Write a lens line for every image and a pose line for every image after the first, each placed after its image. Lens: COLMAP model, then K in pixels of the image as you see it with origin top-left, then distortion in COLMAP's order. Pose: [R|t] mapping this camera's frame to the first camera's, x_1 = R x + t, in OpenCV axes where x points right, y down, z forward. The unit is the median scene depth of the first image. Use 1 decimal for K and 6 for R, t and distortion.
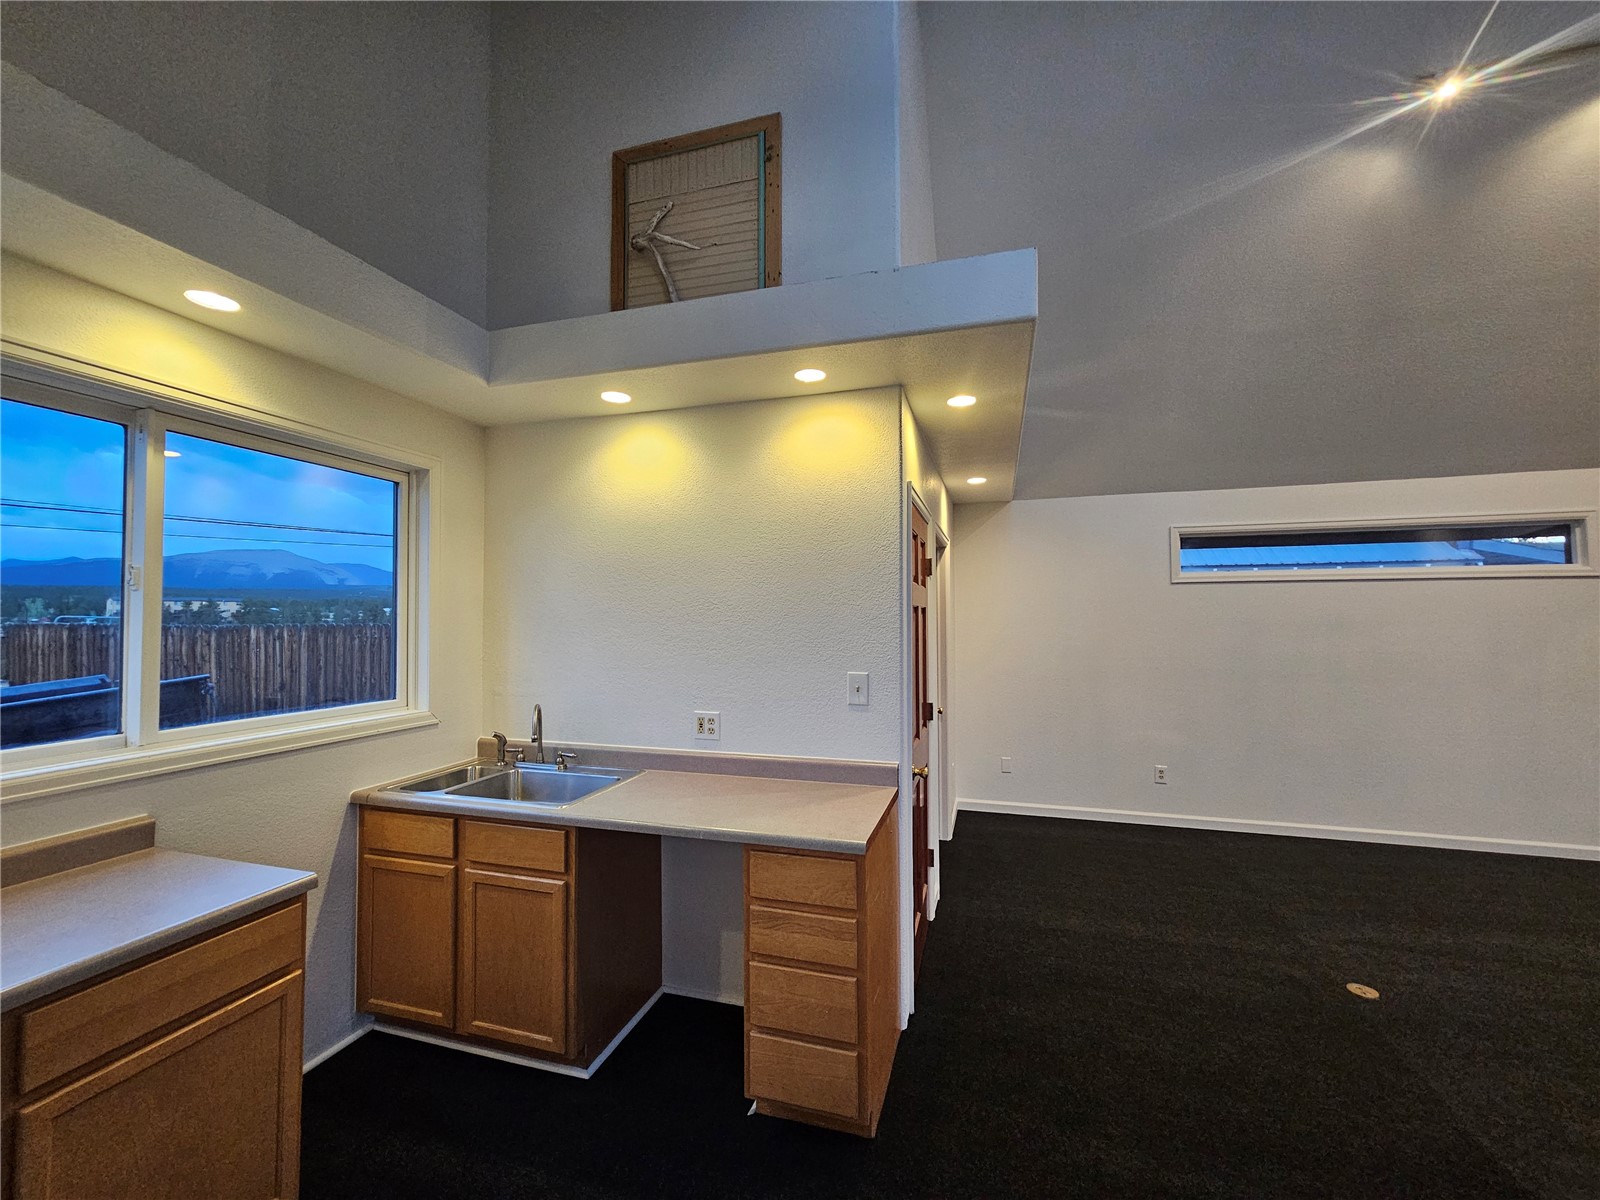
lens RADIAL K [[655.5, 0, 800.7], [0, 655.5, 599.5], [0, 0, 1]] dist [-0.000795, 0.001395]
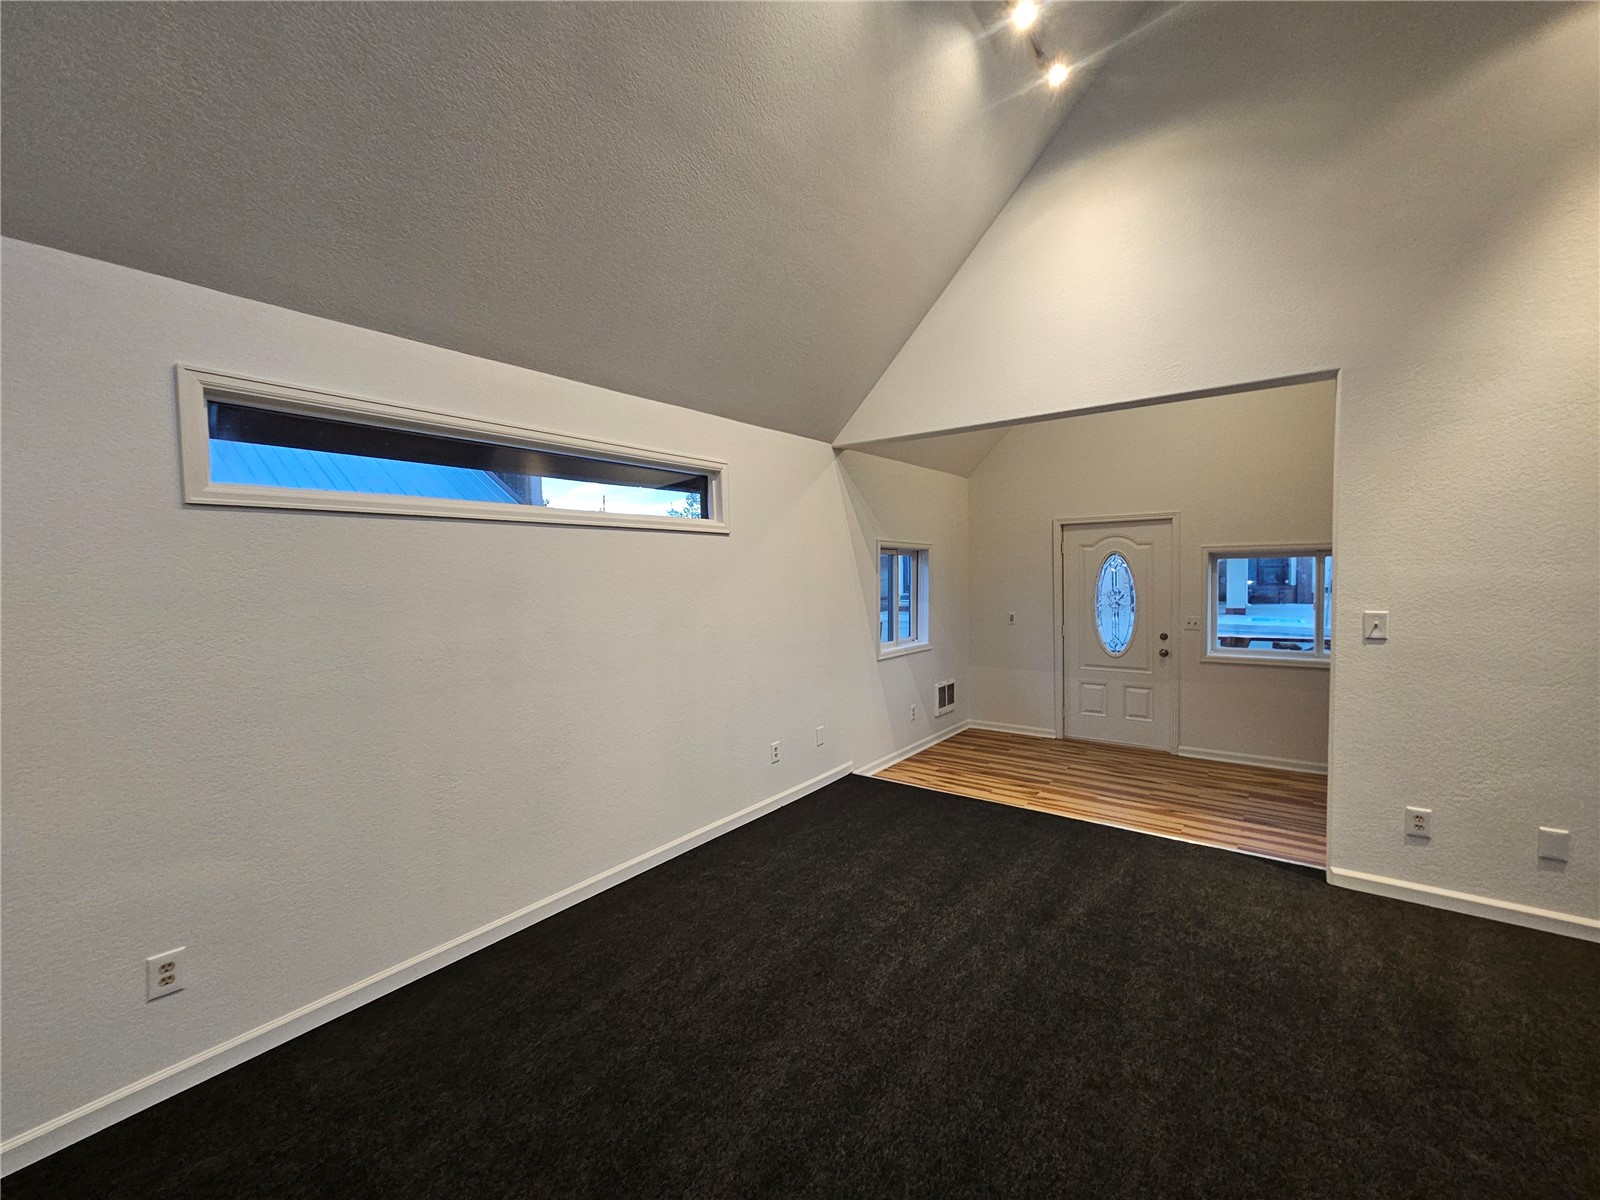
lens RADIAL K [[655.5, 0, 799.8], [0, 655.5, 598.3], [0, 0, 1]] dist [-0.000795, 0.001395]
pose [[0.339281, -0.038999, 0.939876, 0.538200], [-0.011610, 0.998891, 0.045639, 0.019831], [-0.940613, -0.026397, 0.338452, 0.867304]]
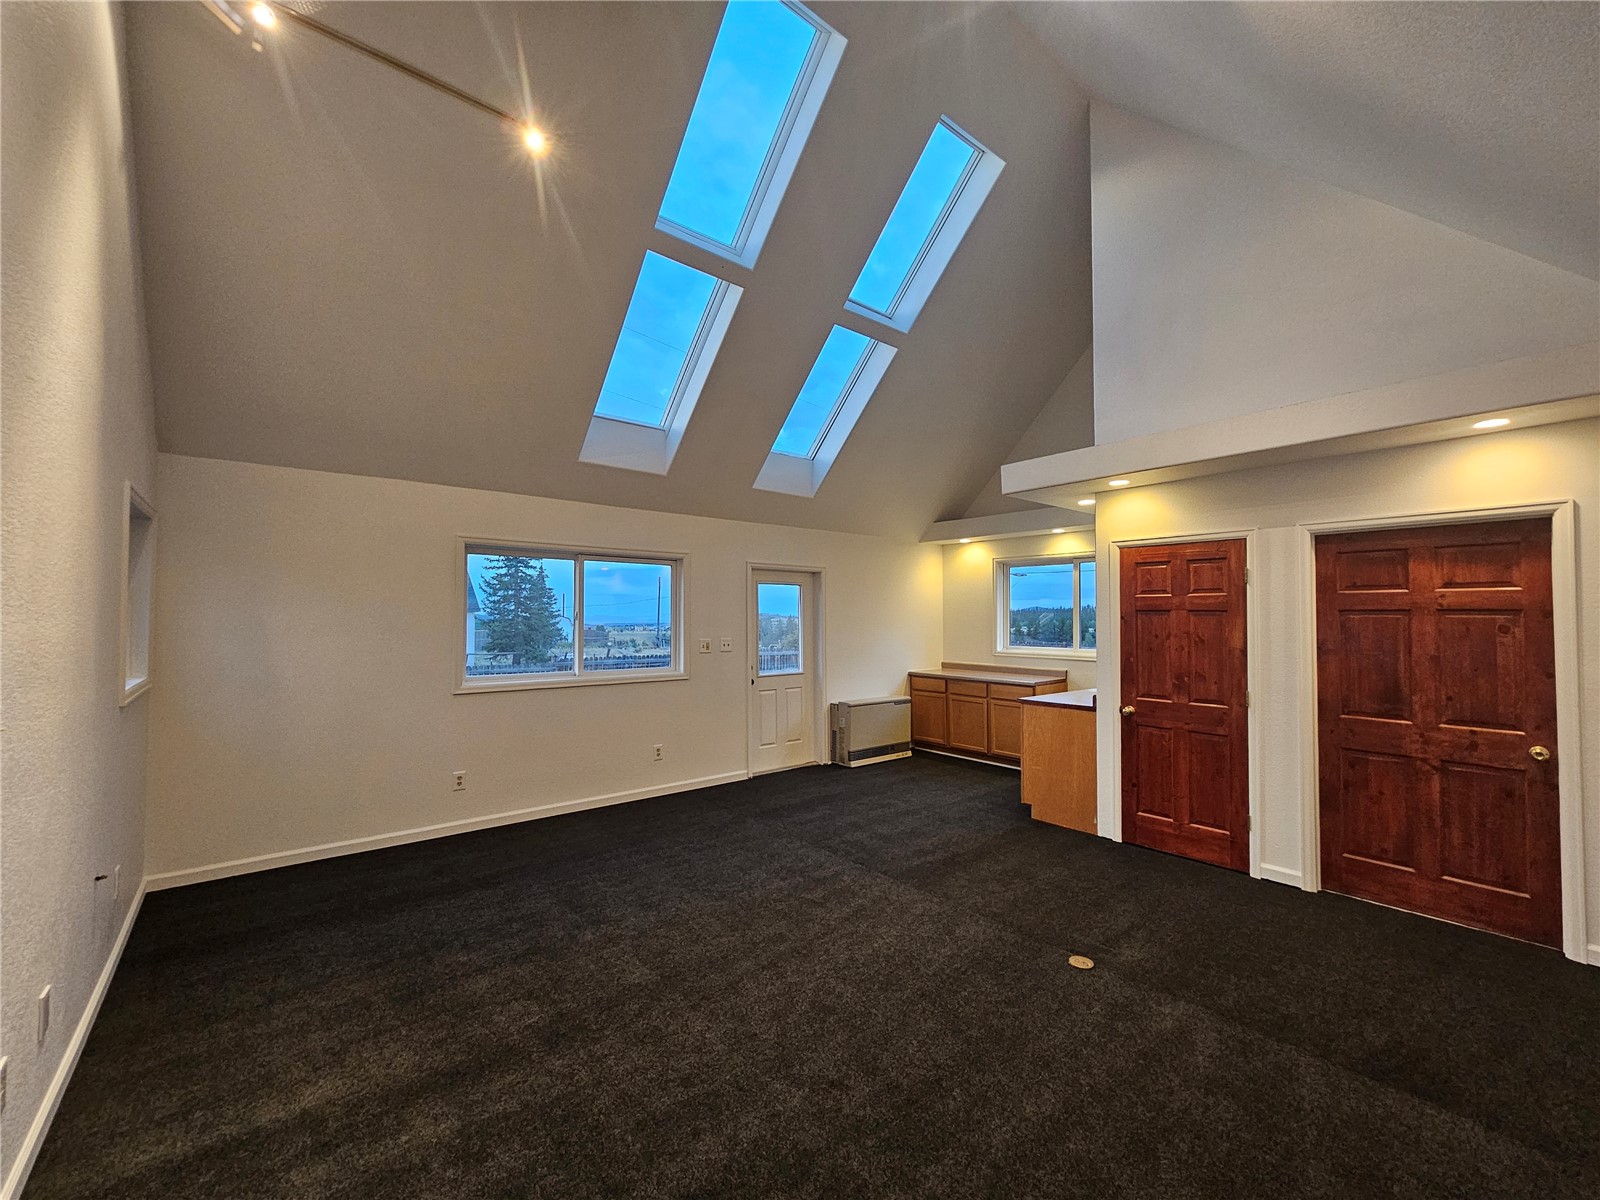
lens RADIAL K [[655.5, 0, 800.7], [0, 655.5, 599.7], [0, 0, 1]] dist [-0.000795, 0.001395]
pose [[-0.551273, -0.019495, -0.834097, 1.976023], [0.022316, 0.999025, -0.038099, 0.026224], [0.834027, -0.039616, -0.550300, 1.201015]]
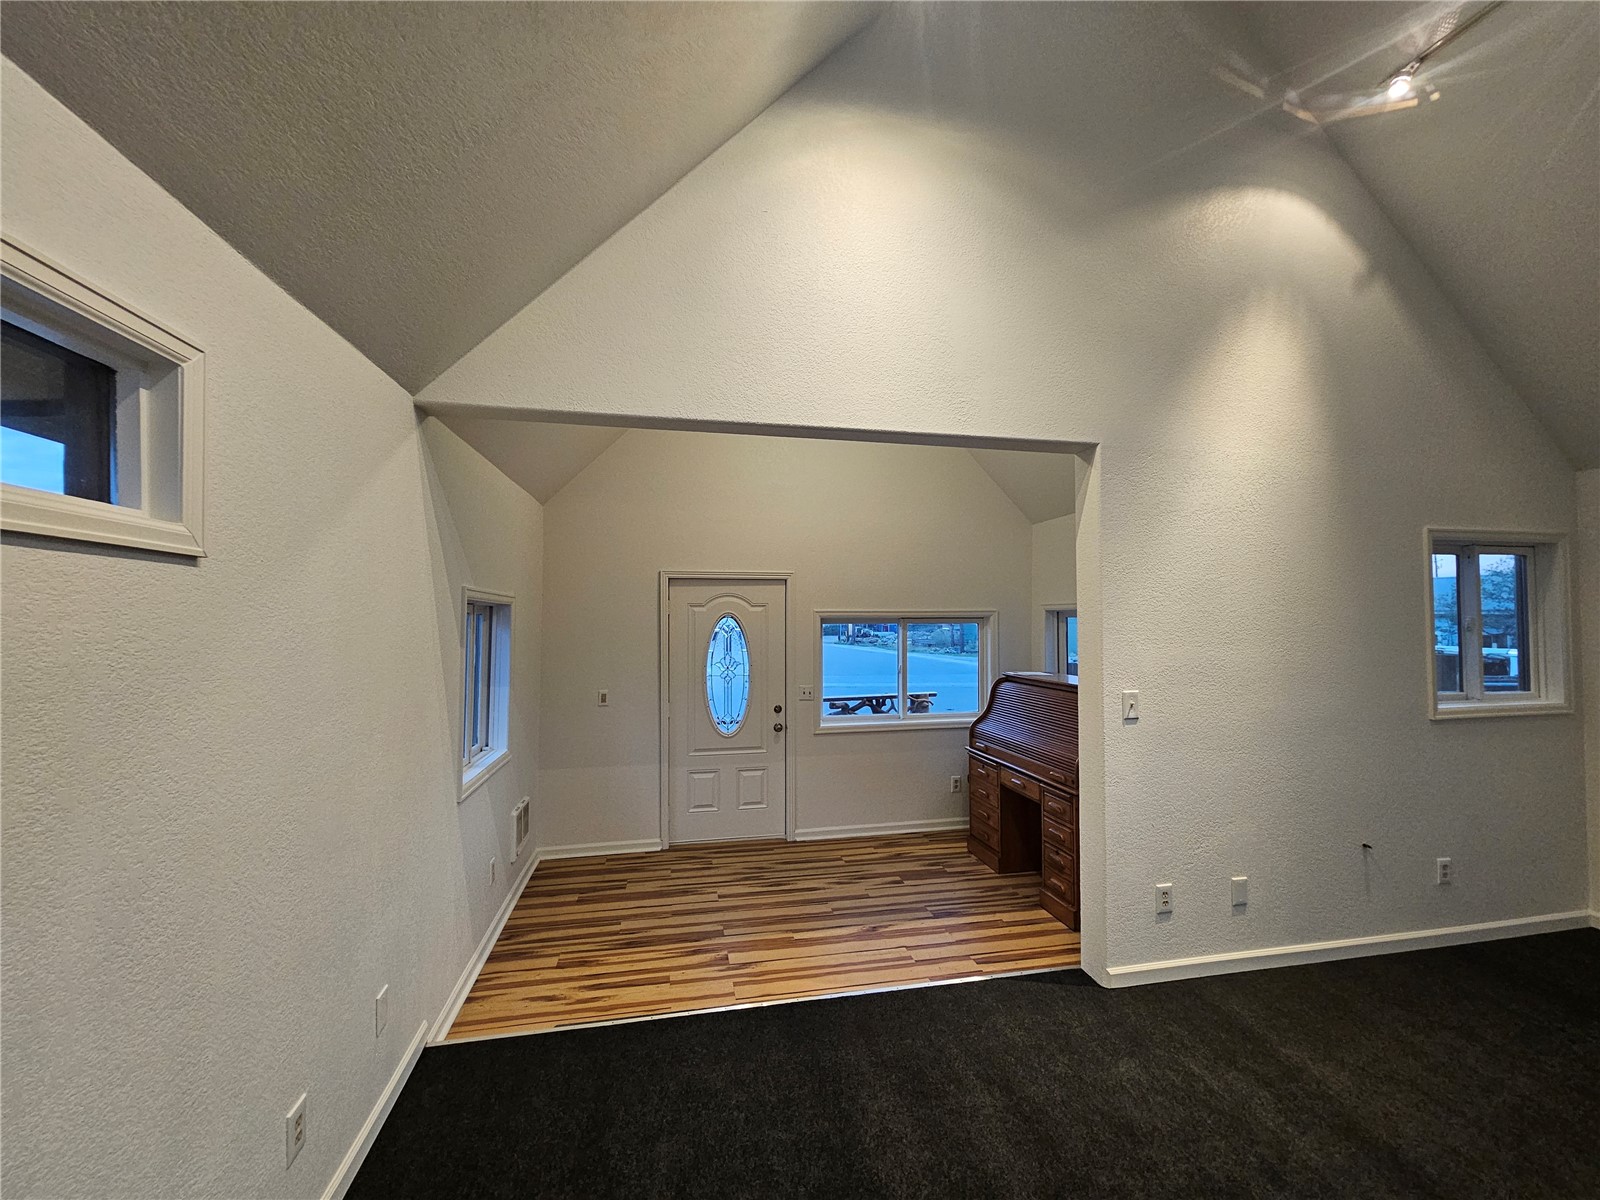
lens RADIAL K [[655.5, 0, 801.8], [0, 655.5, 598.4], [0, 0, 1]] dist [-0.000795, 0.001395]
pose [[-0.483244, 0.027609, 0.875050, 1.198729], [-0.021988, 0.998805, -0.043656, -0.013005], [-0.875210, -0.040337, -0.482059, 1.338754]]
